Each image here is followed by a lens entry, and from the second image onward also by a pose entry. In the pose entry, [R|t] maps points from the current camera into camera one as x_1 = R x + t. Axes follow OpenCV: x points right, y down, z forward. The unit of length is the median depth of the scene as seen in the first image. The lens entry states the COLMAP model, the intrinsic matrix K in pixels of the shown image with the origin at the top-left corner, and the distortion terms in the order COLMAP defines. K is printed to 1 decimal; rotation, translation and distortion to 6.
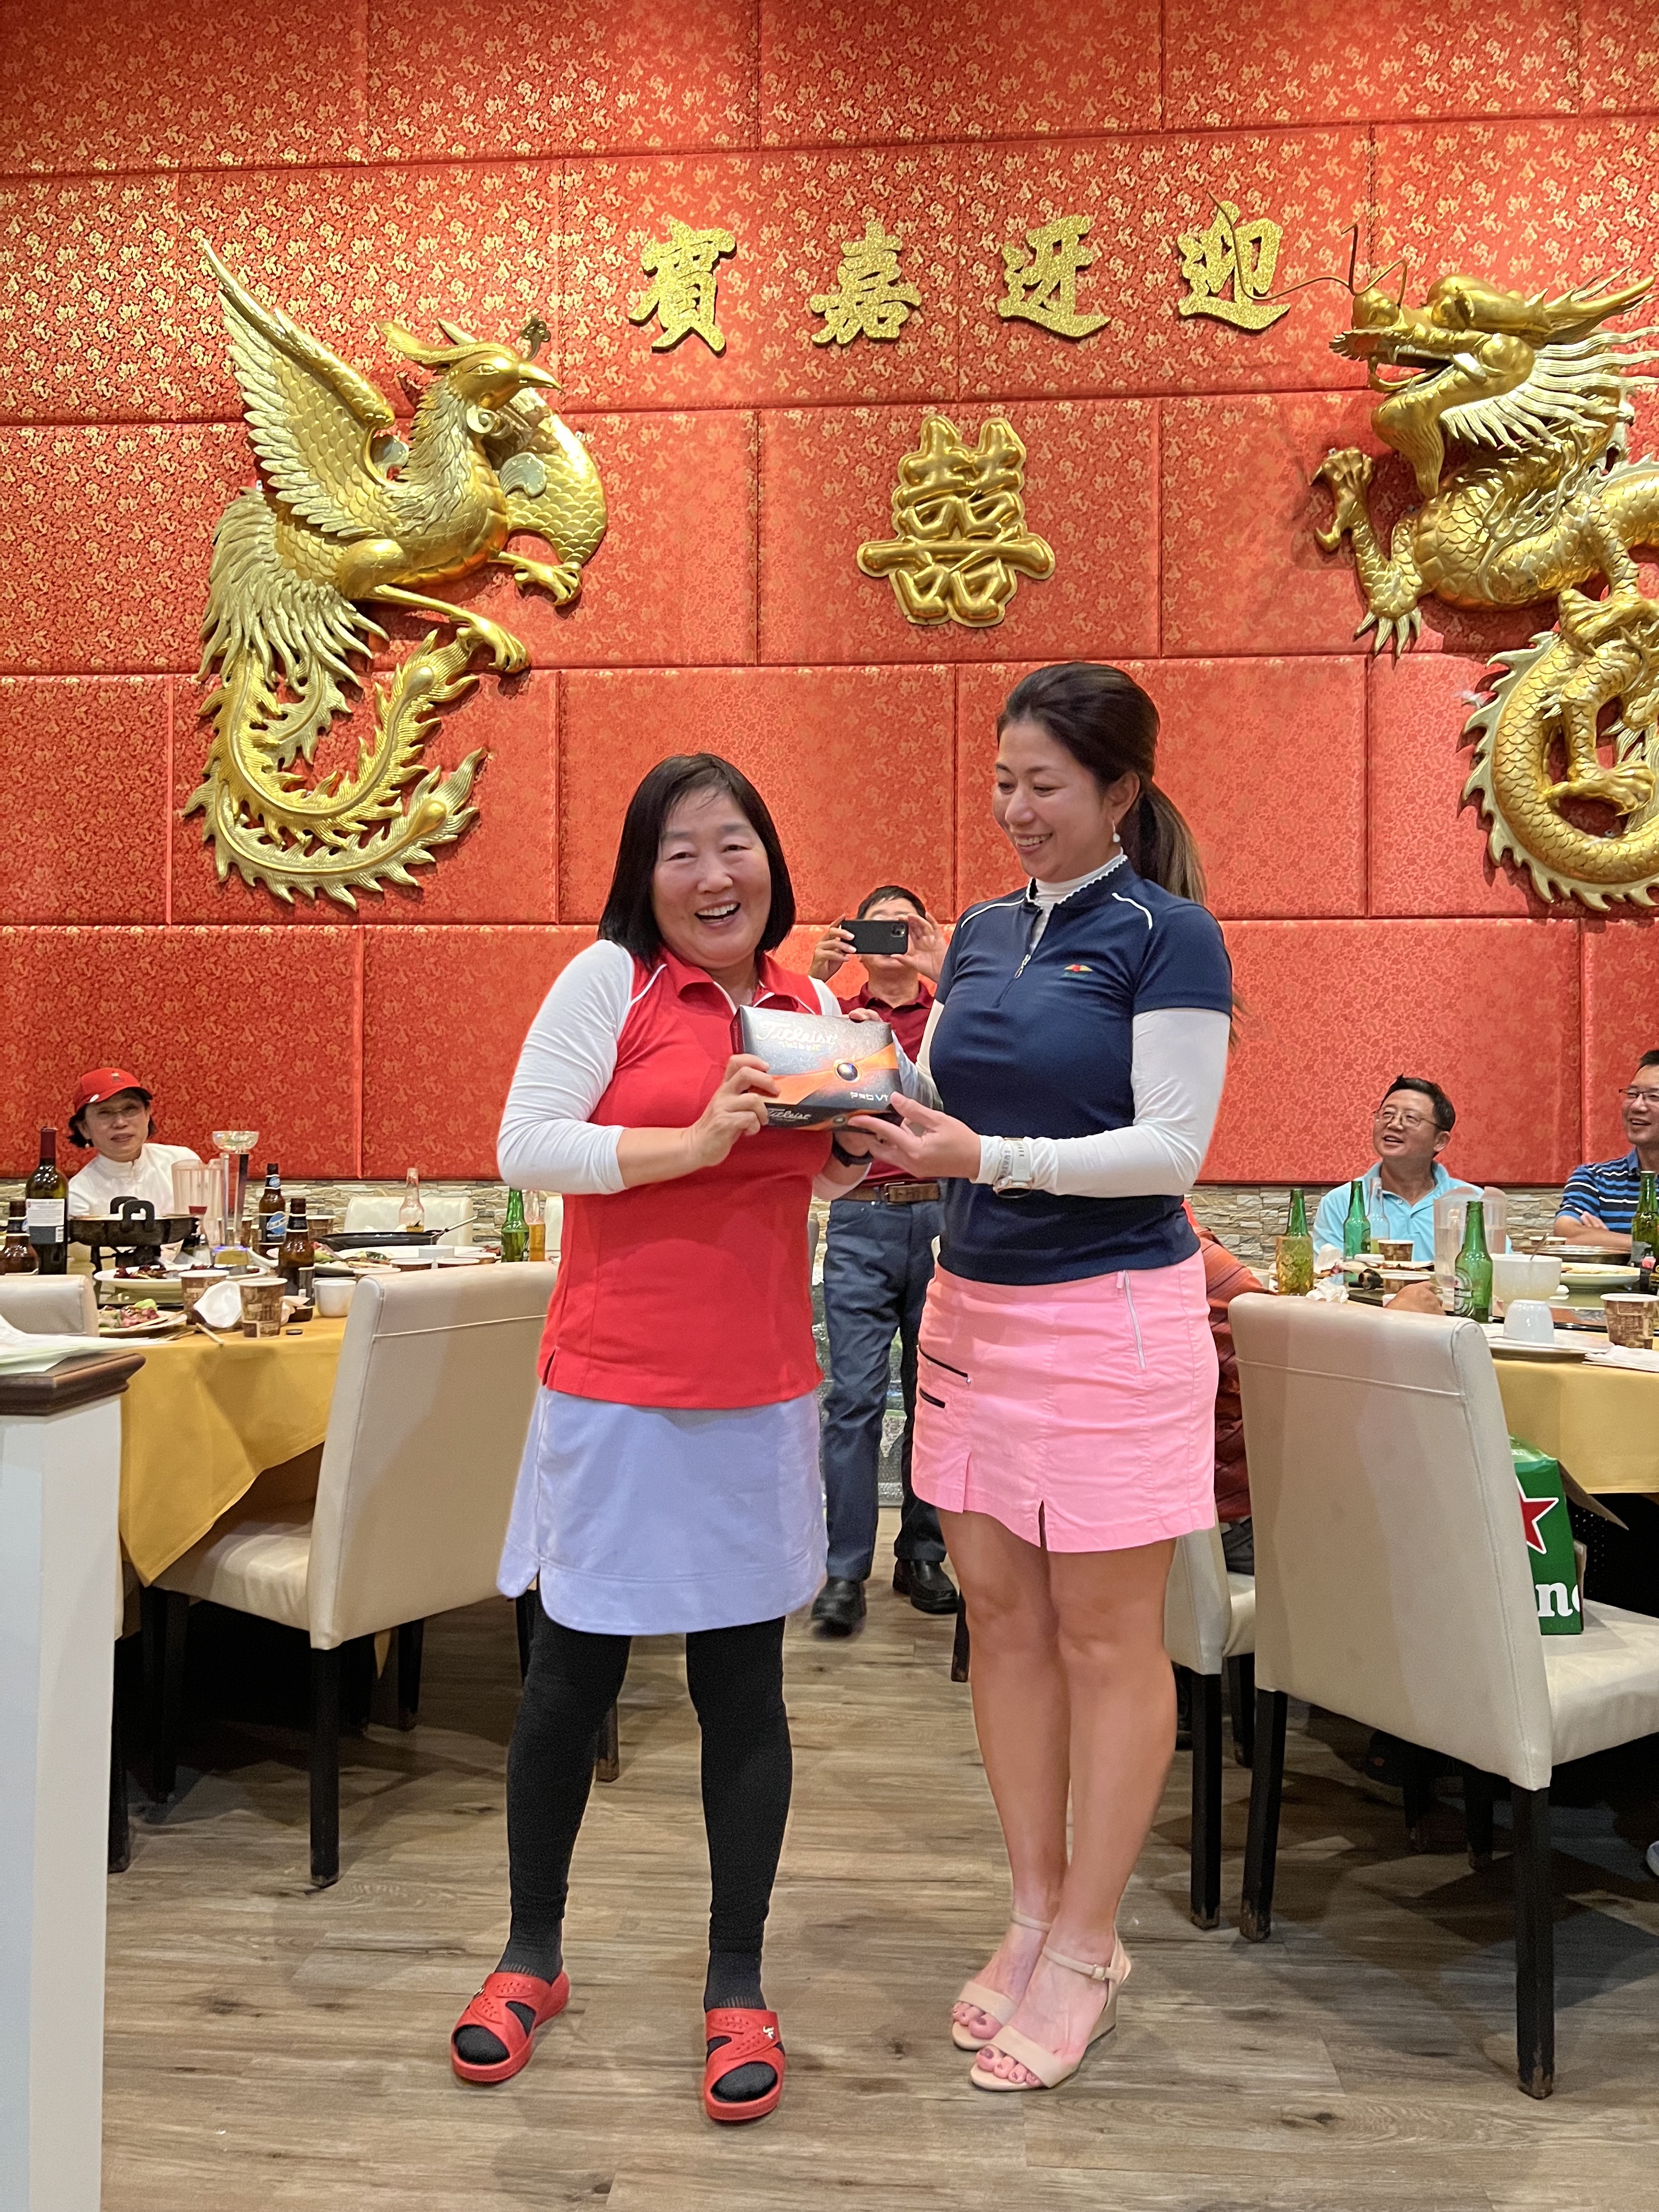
lens RADIAL K [[1682.3, 0, 829.1], [0, 1682.3, 1096.2], [0, 0, 1]] dist [0.034700, -0.038380]
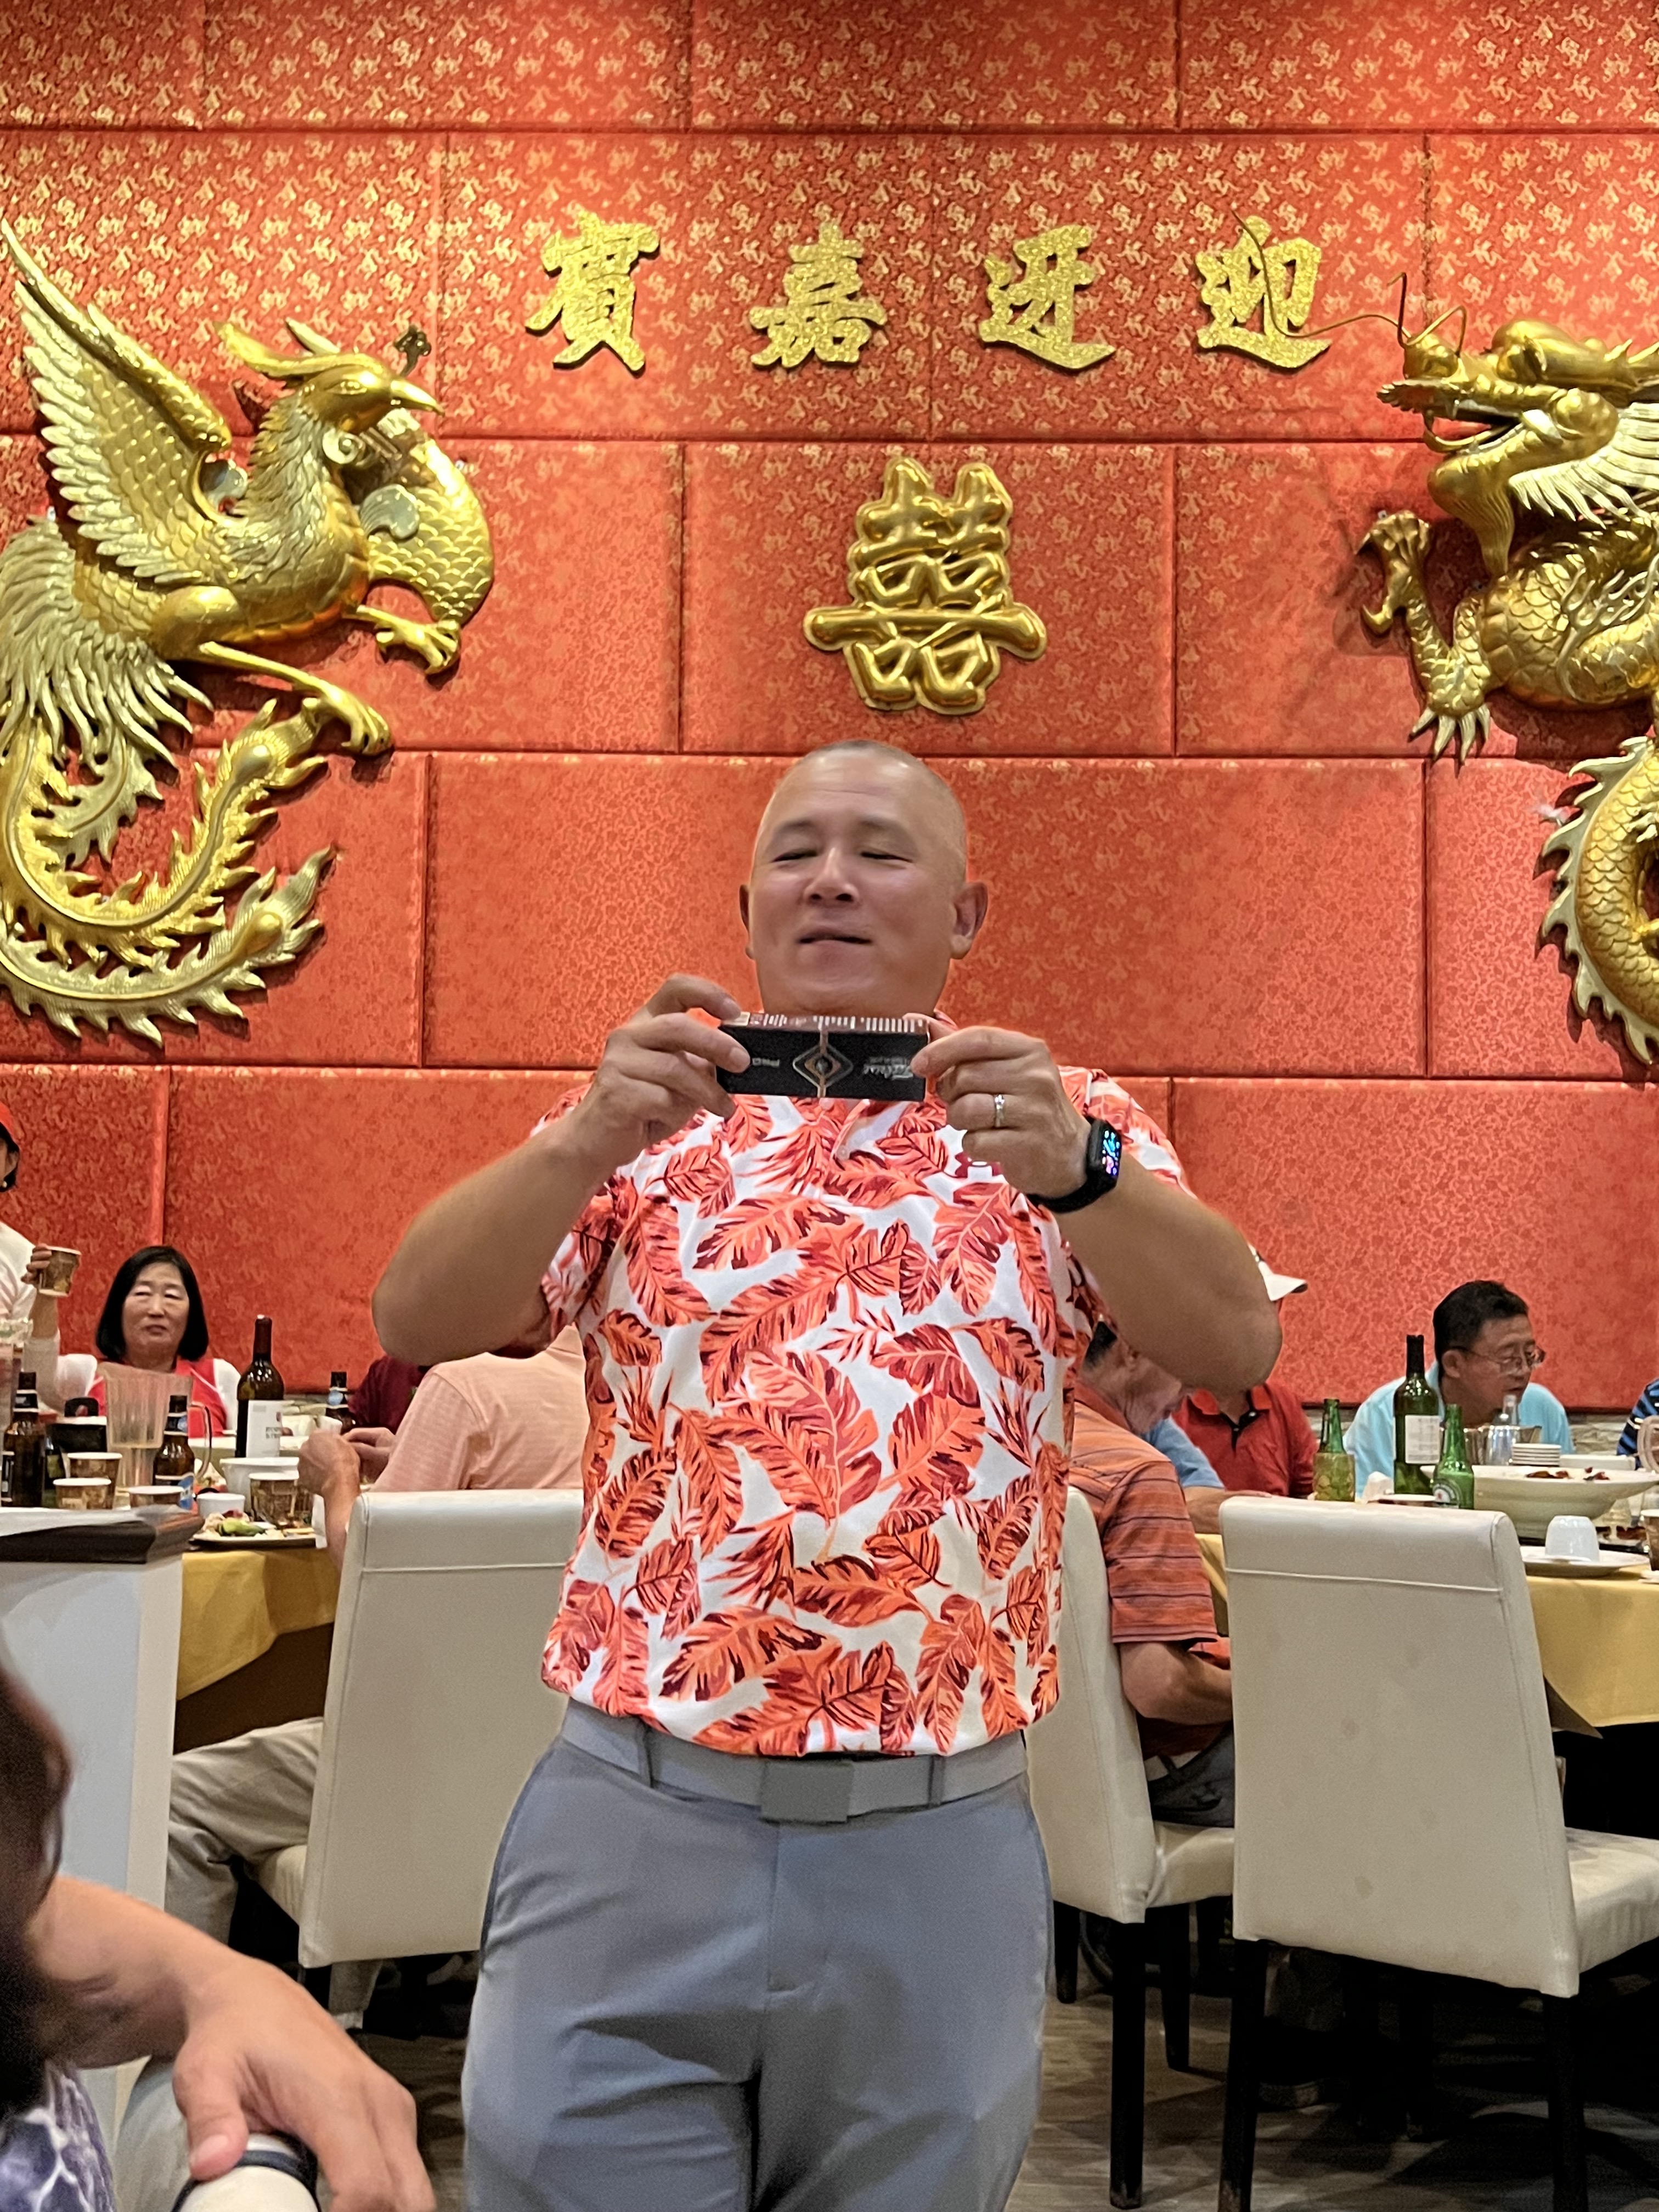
lens RADIAL K [[2509.5, 0, 815.5], [0, 2509.5, 1114.7], [0, 0, 1]] dist [0.047267, 0.000000]
pose [[0.998516, 0.015063, 0.052339, -0.037818], [-0.011013, 0.996984, -0.076821, 0.007893], [-0.053339, 0.076131, 0.995670, -0.184959]]
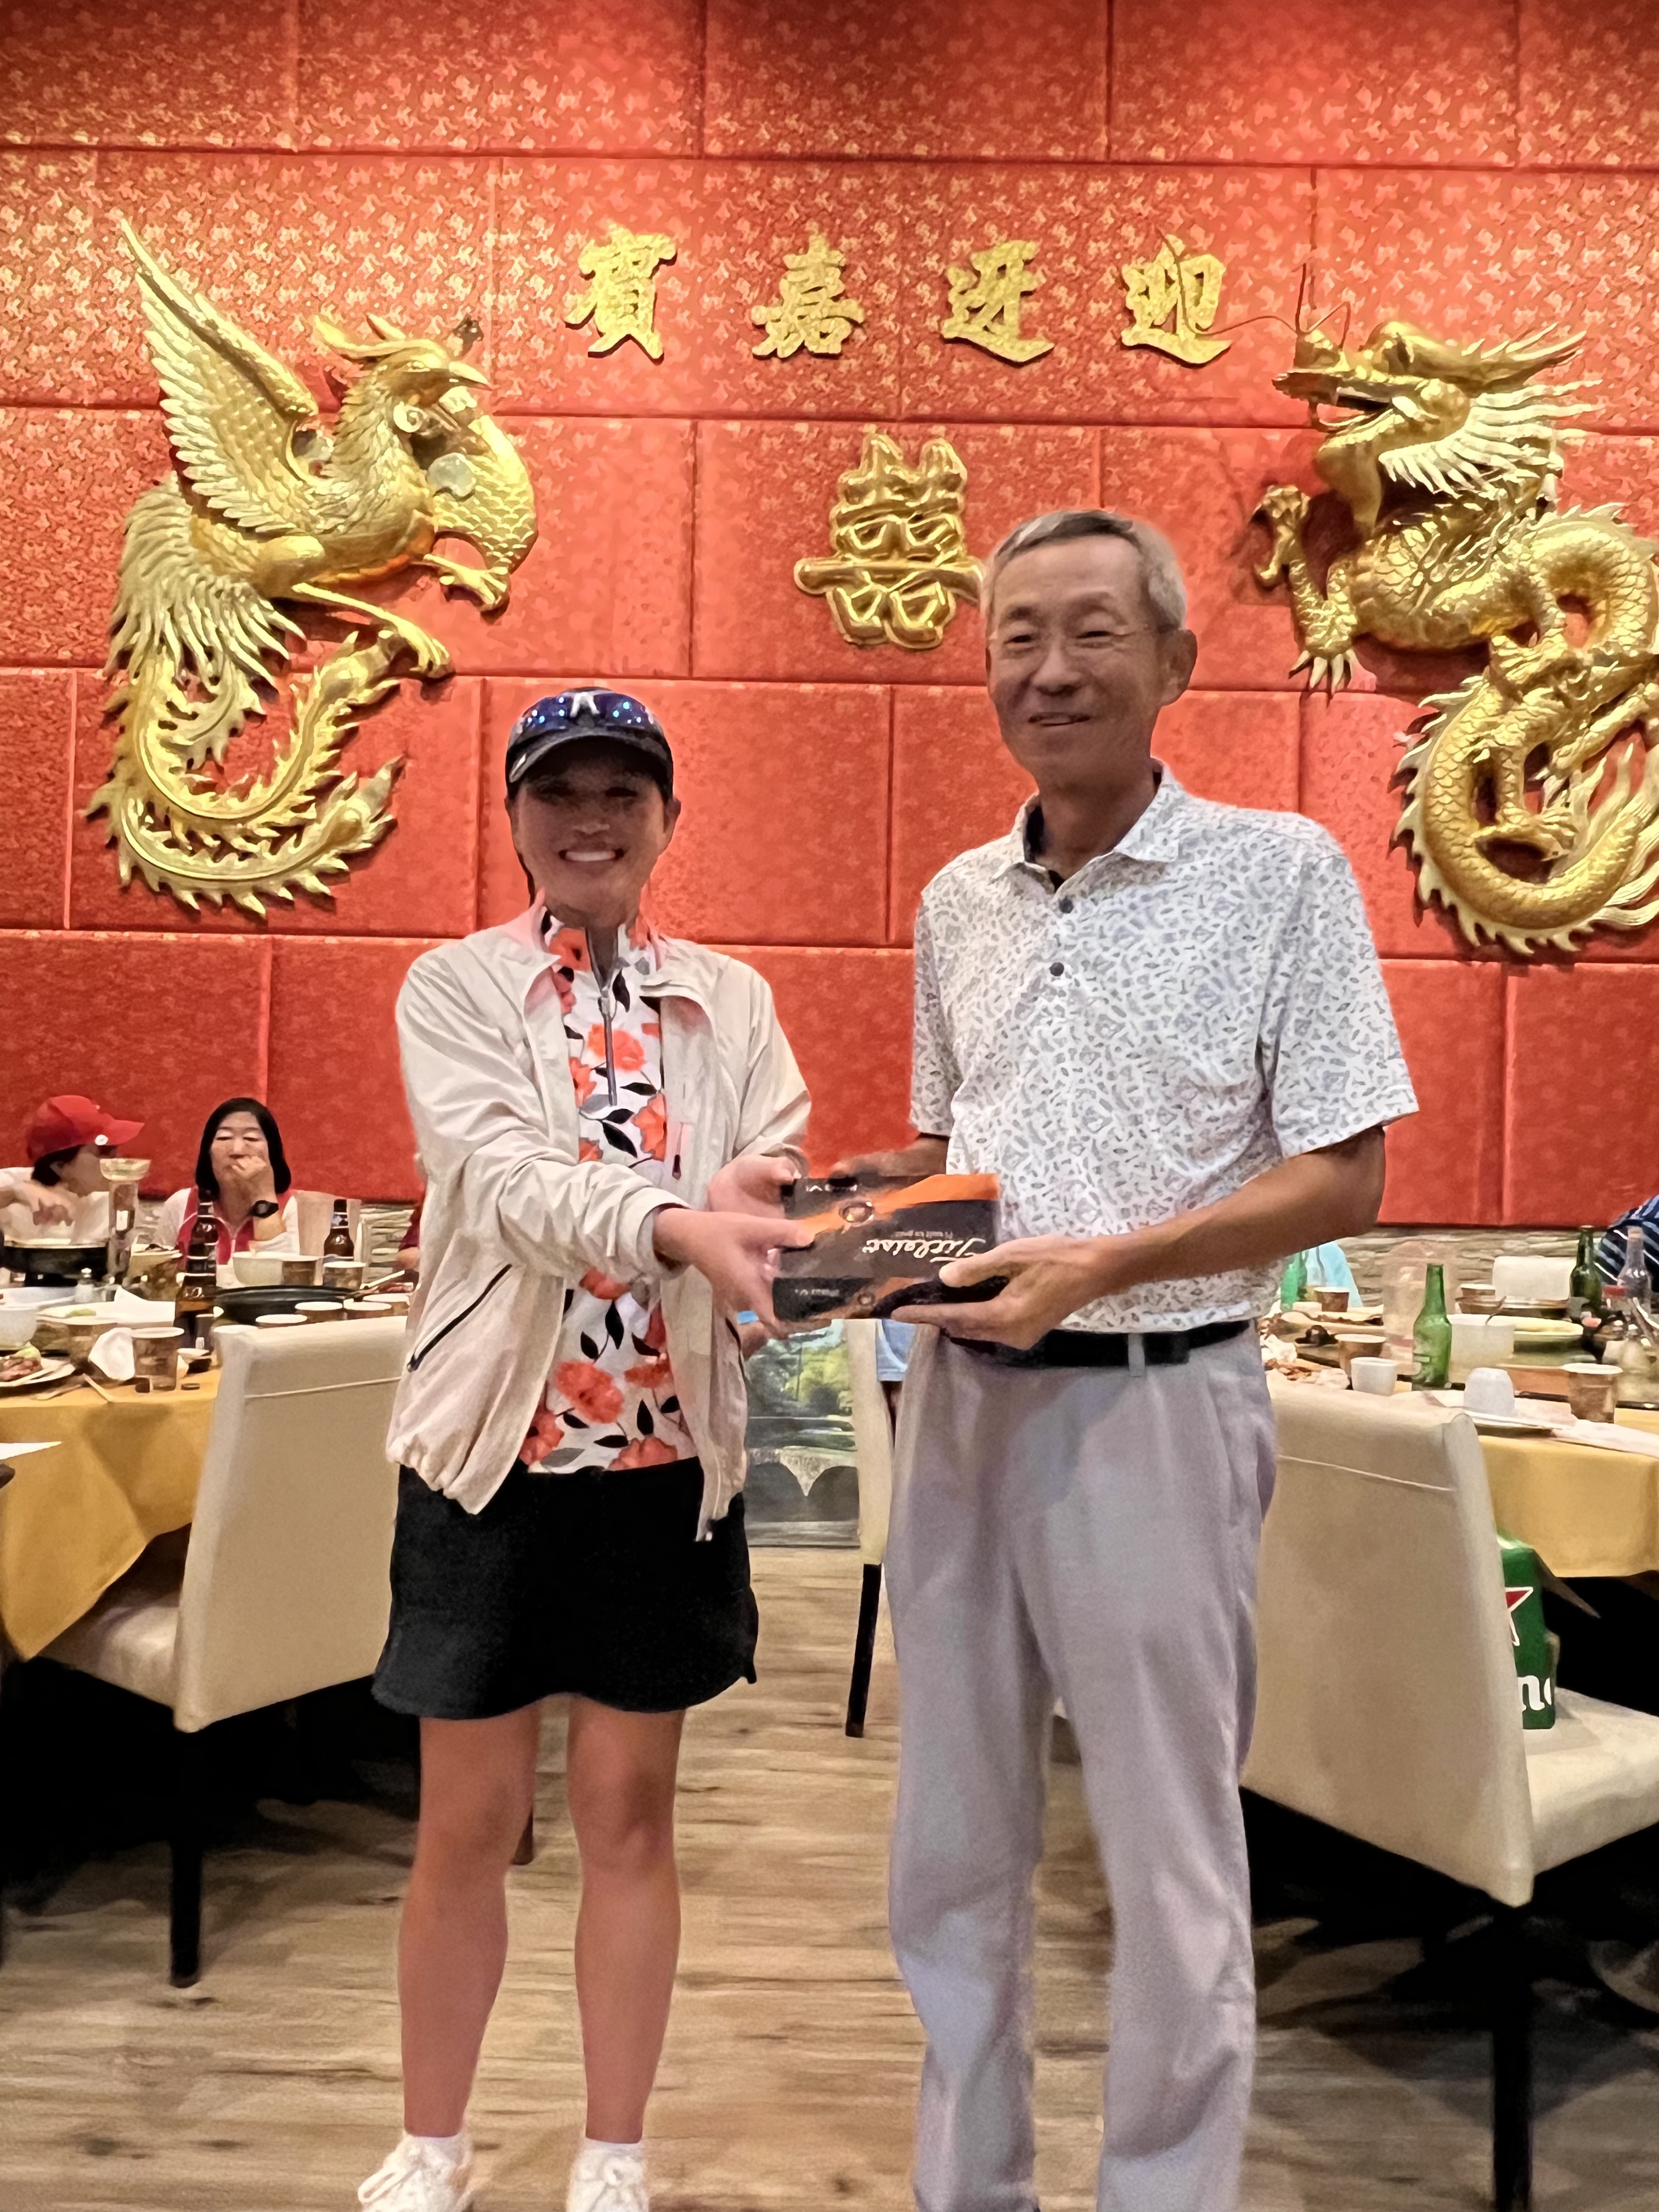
lens RADIAL K [[1656.2, 0, 835.2], [0, 1656.2, 1096.2], [0, 0, 1]] dist [-0.005539, -0.000864]
pose [[0.997880, 0.020342, 0.061821, -0.012786], [-0.020239, 0.999793, -0.002289, -0.014057], [-0.061854, 0.001033, 0.998085, 0.039418]]
